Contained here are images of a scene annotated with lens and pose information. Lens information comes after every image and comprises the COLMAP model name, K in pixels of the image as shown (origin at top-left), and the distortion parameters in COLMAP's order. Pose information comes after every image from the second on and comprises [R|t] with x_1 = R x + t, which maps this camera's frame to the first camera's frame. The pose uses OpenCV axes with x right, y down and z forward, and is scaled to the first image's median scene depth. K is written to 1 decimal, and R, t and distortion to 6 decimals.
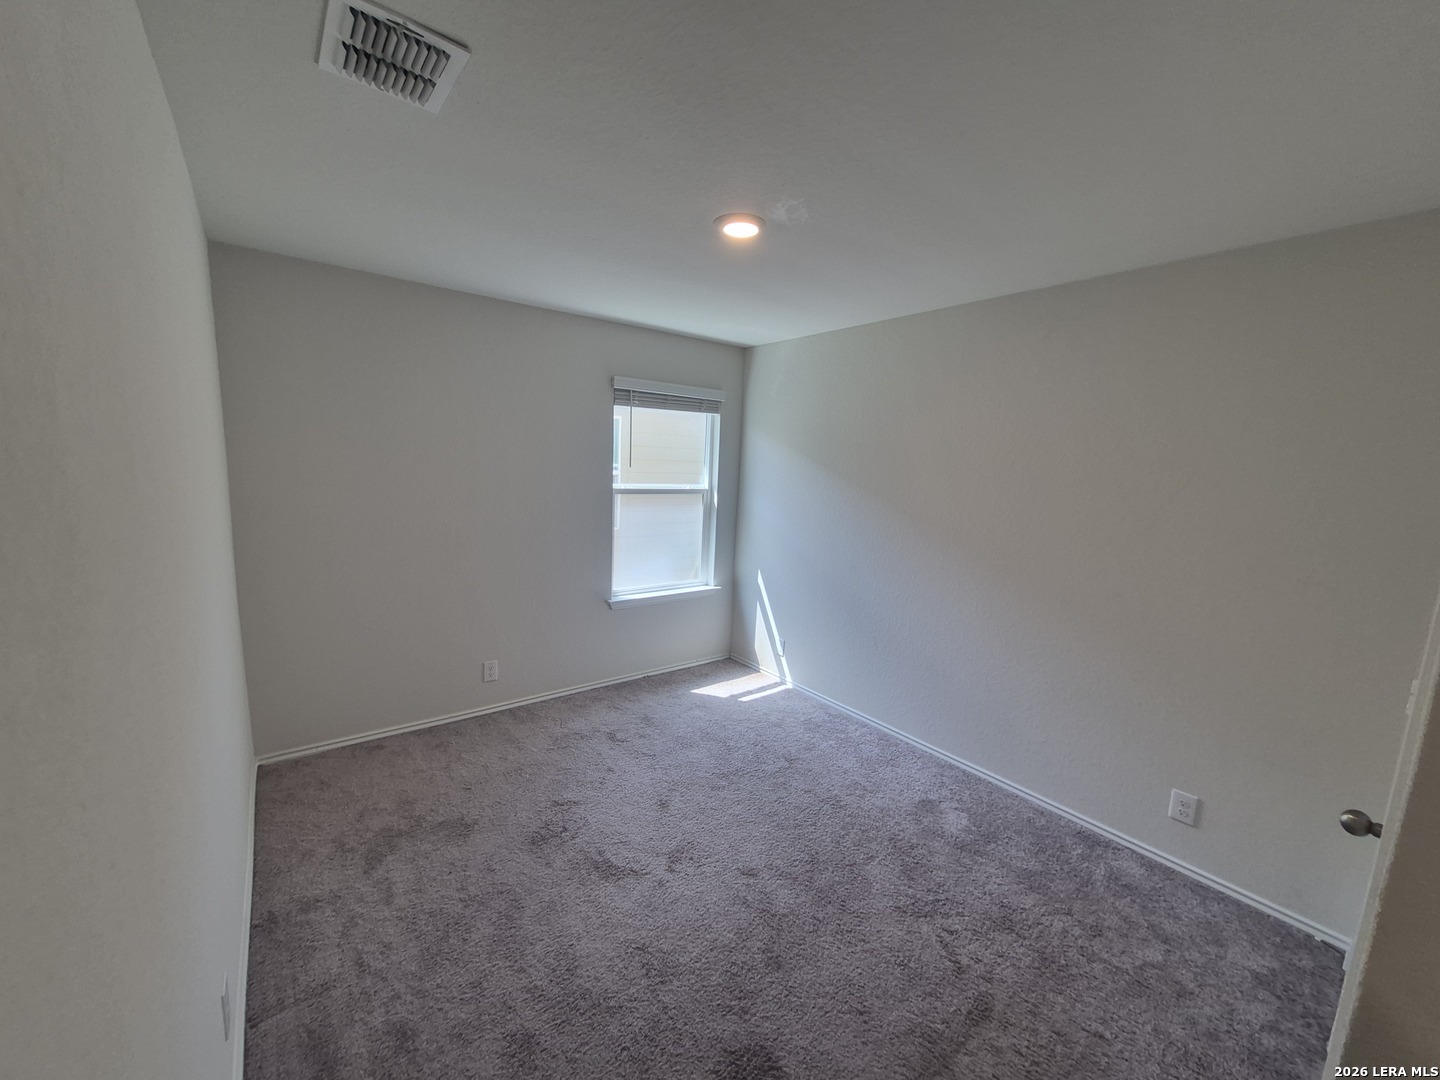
lens RADIAL K [[568.4, 0, 708.3], [0, 568.4, 544.7], [0, 0, 1]] dist [0.005943, -0.000925]
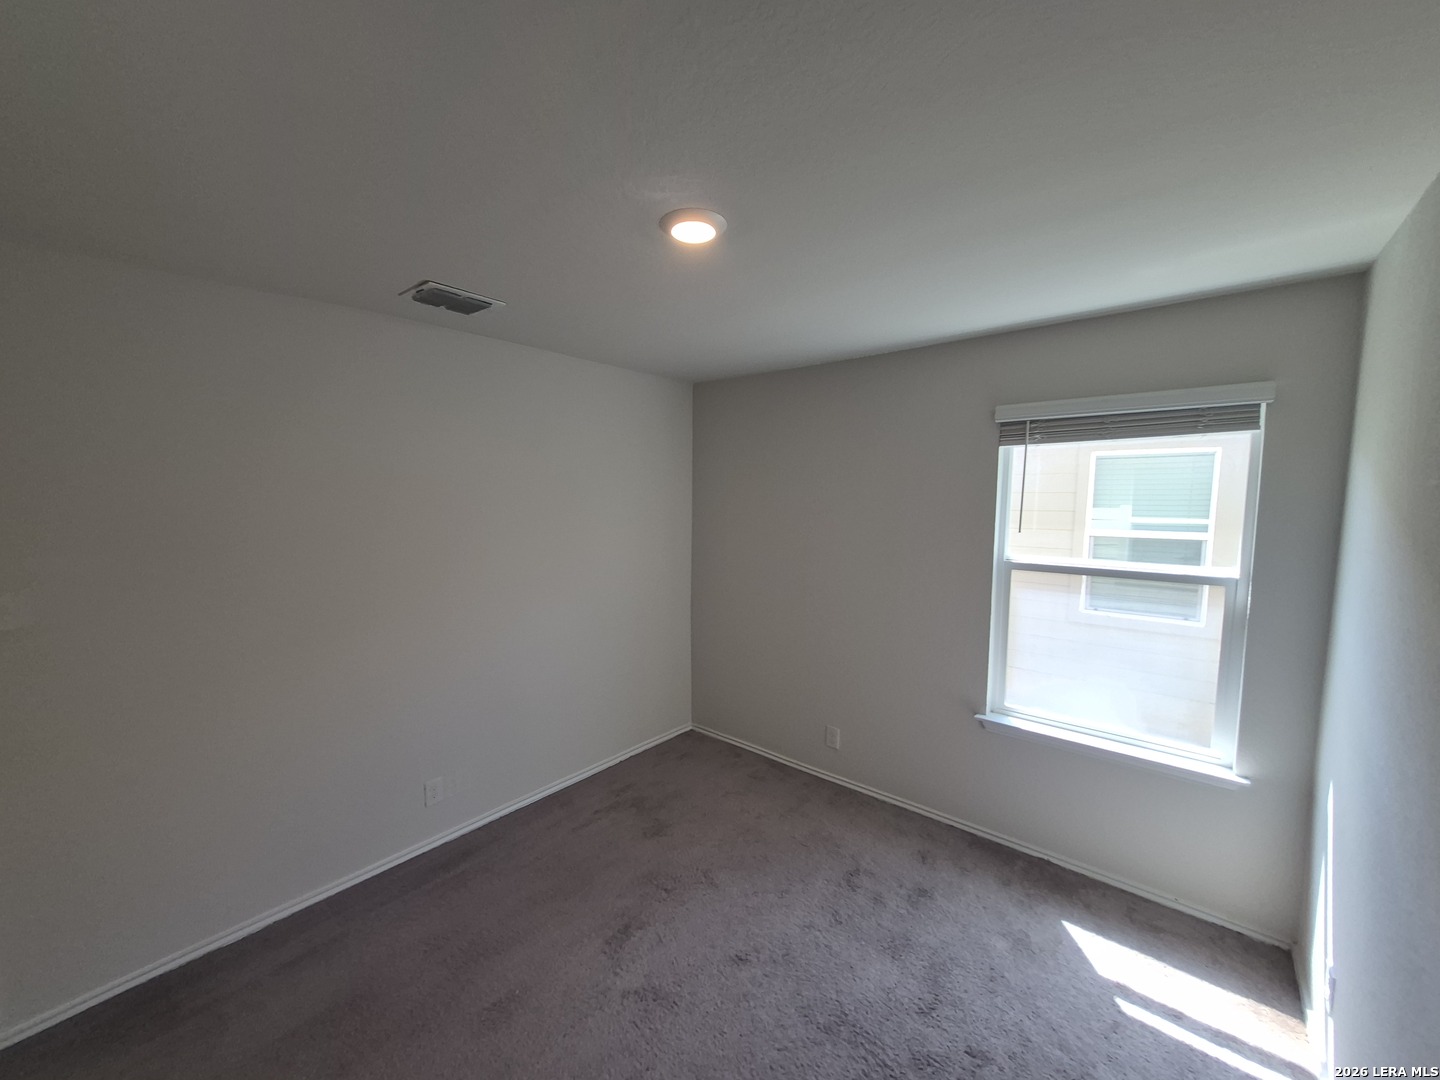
lens RADIAL K [[566.4, 0, 720.0], [0, 566.4, 540.0], [0, 0, 1]] dist [-0.002150, -0.000400]
pose [[0.203596, 0.033926, -0.978467, 0.466517], [-0.143798, 0.989597, 0.004390, -0.079259], [0.968437, 0.139808, 0.206357, 0.522911]]
